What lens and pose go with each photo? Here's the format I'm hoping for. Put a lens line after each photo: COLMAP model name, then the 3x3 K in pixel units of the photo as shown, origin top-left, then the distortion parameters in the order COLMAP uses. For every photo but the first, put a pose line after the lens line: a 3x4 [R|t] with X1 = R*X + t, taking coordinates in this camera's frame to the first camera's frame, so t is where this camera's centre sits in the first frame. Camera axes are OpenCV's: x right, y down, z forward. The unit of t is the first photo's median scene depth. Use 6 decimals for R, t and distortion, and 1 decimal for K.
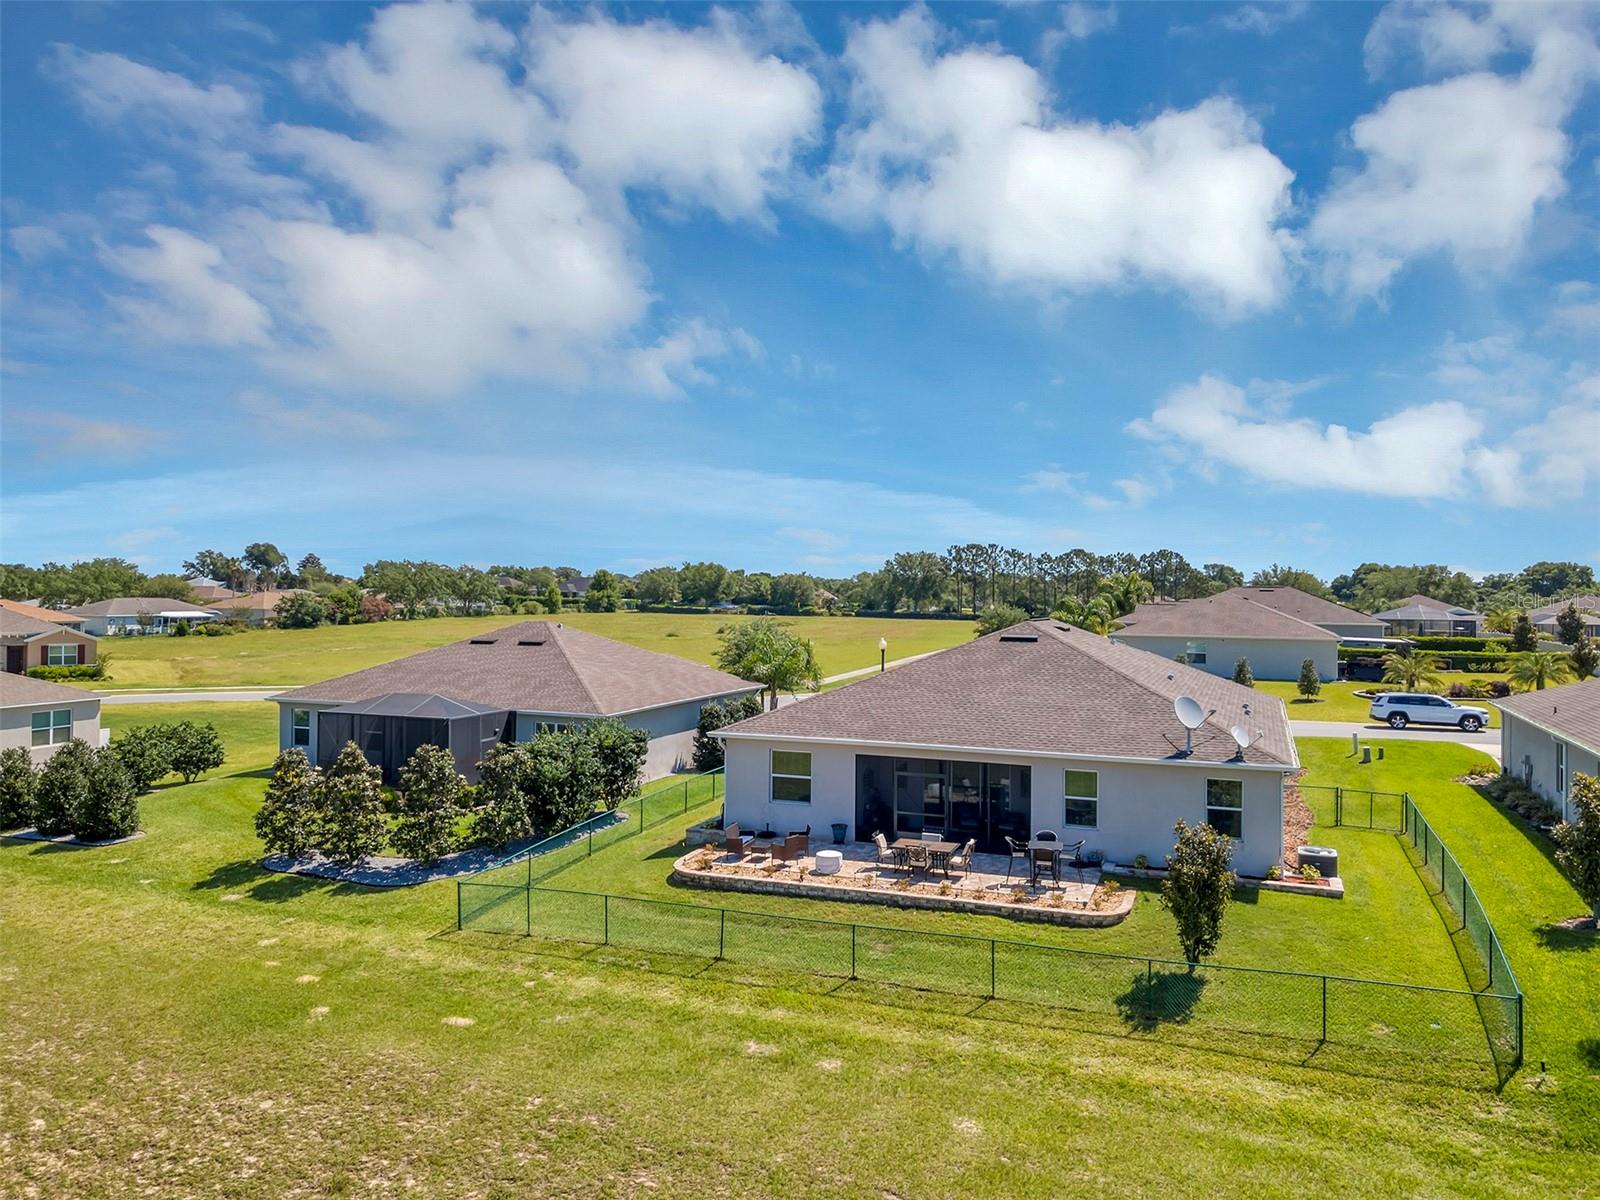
lens RADIAL K [[1172.7, 0, 792.3], [0, 1172.7, 600.2], [0, 0, 1]] dist [0.036721, 0.008113]
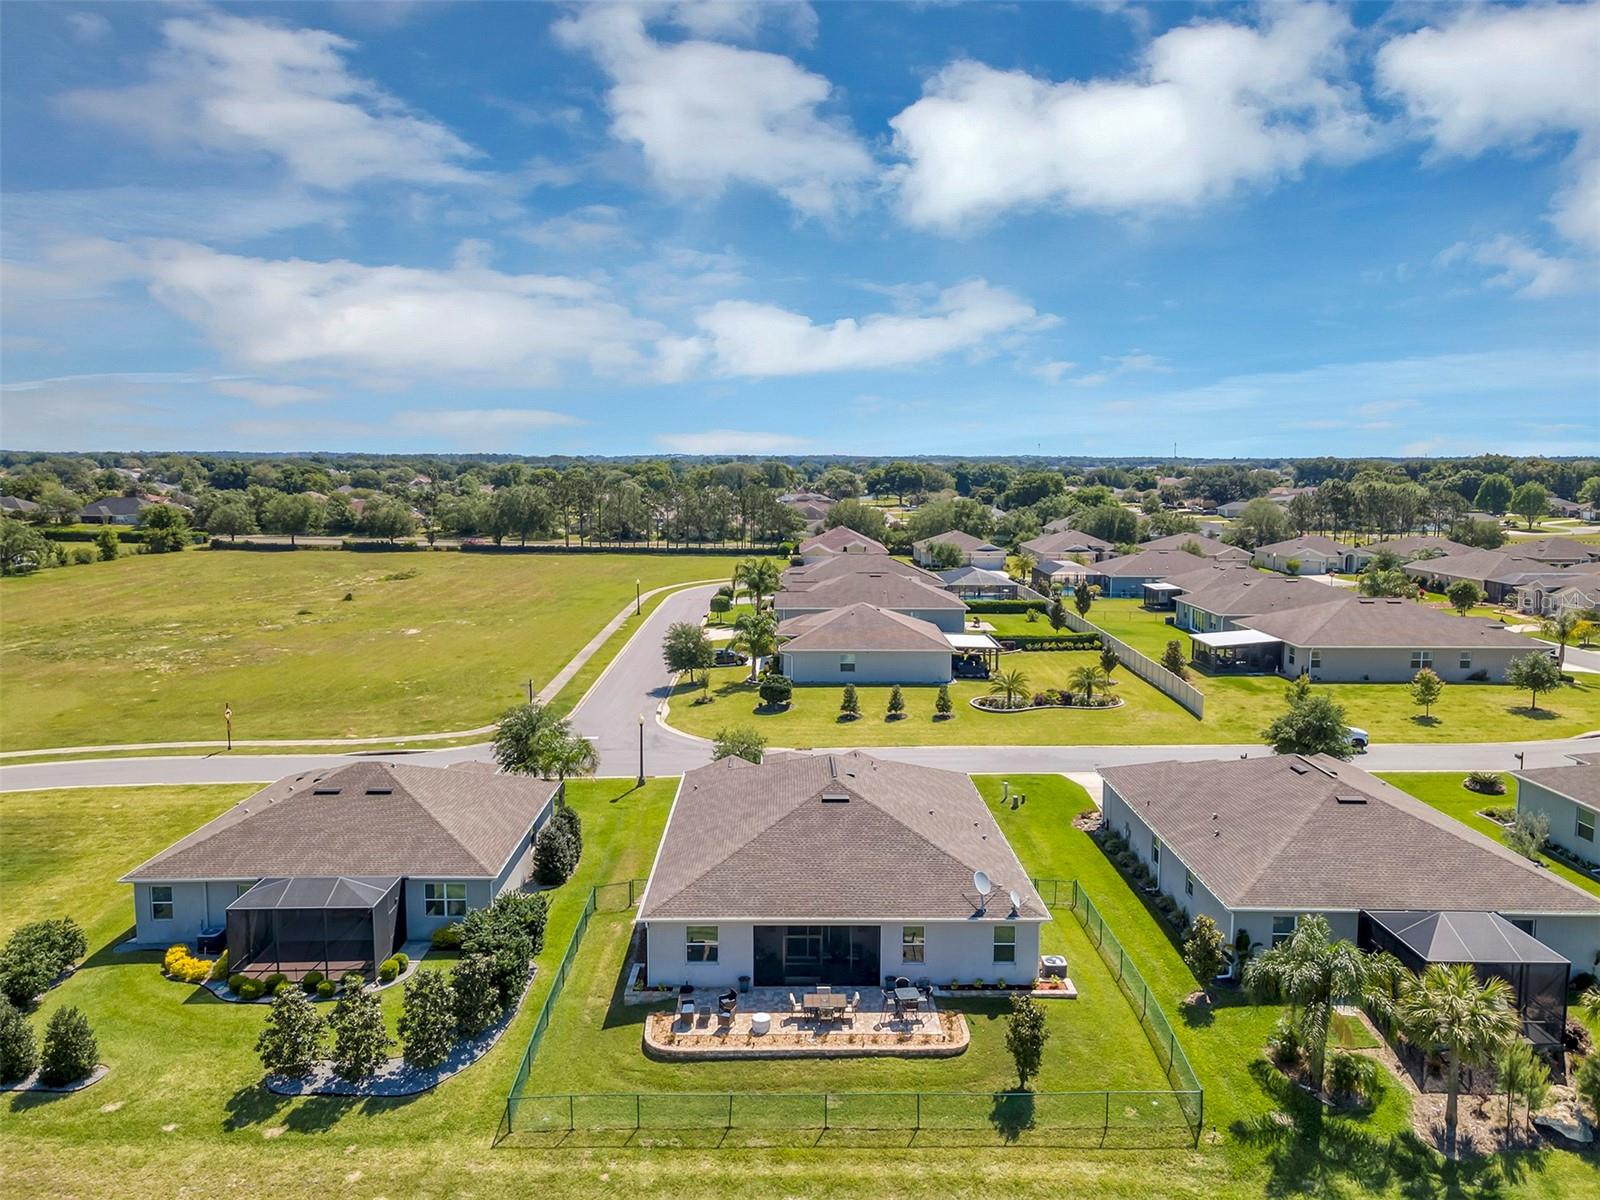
lens RADIAL K [[1172.7, 0, 792.3], [0, 1172.7, 600.2], [0, 0, 1]] dist [0.036721, 0.008113]
pose [[0.927311, -0.053548, 0.370442, -0.481098], [0.009752, 0.992834, 0.119105, -0.500840], [-0.374165, -0.106835, 0.921188, -0.295746]]
